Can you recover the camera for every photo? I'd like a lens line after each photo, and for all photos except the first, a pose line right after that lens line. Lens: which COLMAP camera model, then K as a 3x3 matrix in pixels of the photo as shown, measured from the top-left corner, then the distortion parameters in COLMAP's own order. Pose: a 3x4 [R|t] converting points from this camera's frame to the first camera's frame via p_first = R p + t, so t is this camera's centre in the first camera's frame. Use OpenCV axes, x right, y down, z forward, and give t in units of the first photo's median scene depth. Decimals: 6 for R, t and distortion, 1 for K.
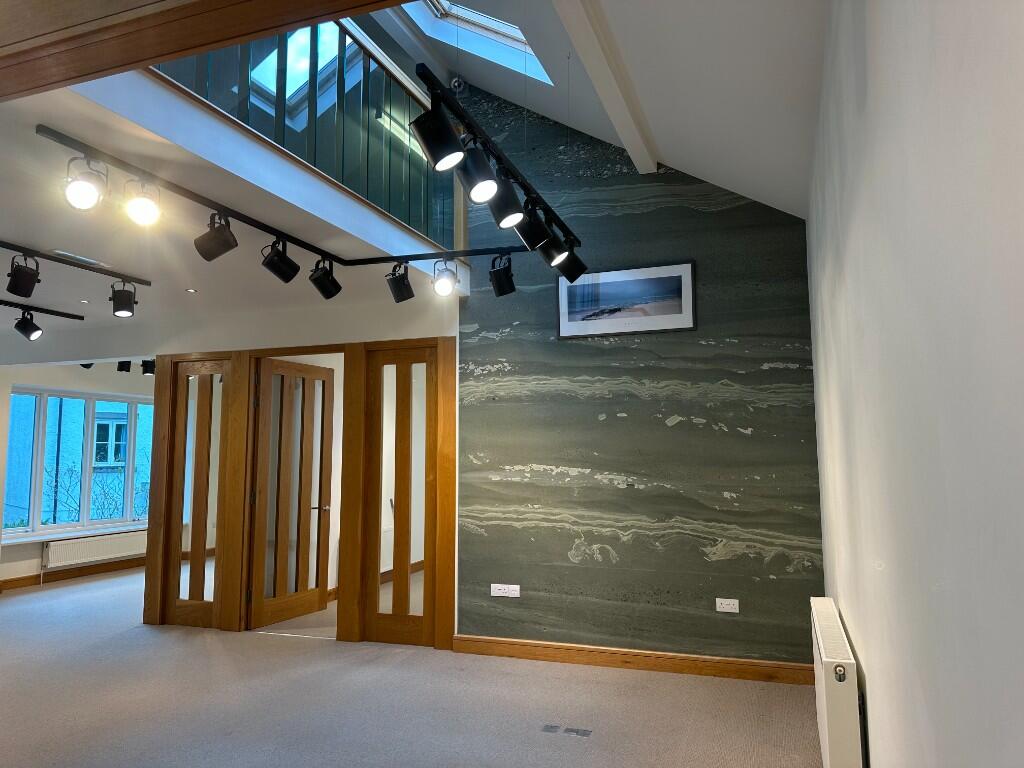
lens RADIAL K [[720.8, 0, 497.8], [0, 720.8, 382.5], [0, 0, 1]] dist [0.037636, -0.049204]
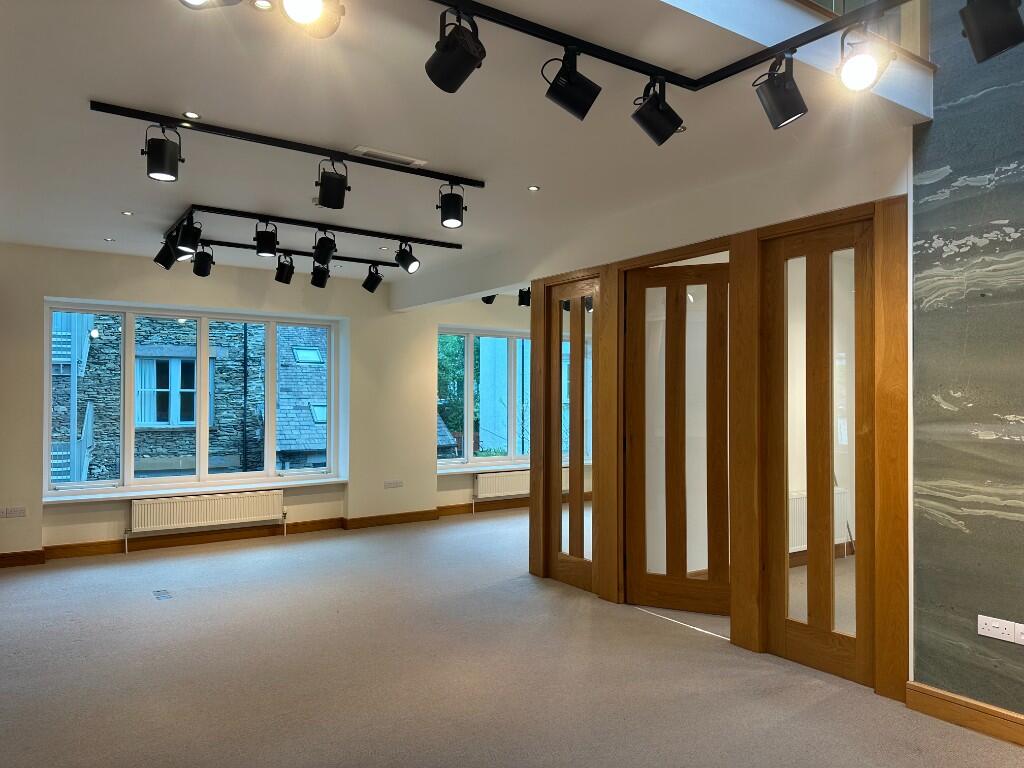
lens RADIAL K [[720.8, 0, 497.8], [0, 720.8, 382.5], [0, 0, 1]] dist [0.037636, -0.049204]
pose [[0.818063, 0.001044, -0.575128, 0.010058], [0.045189, 0.996790, 0.066085, 0.035143], [0.573351, -0.080051, 0.815390, 0.311373]]
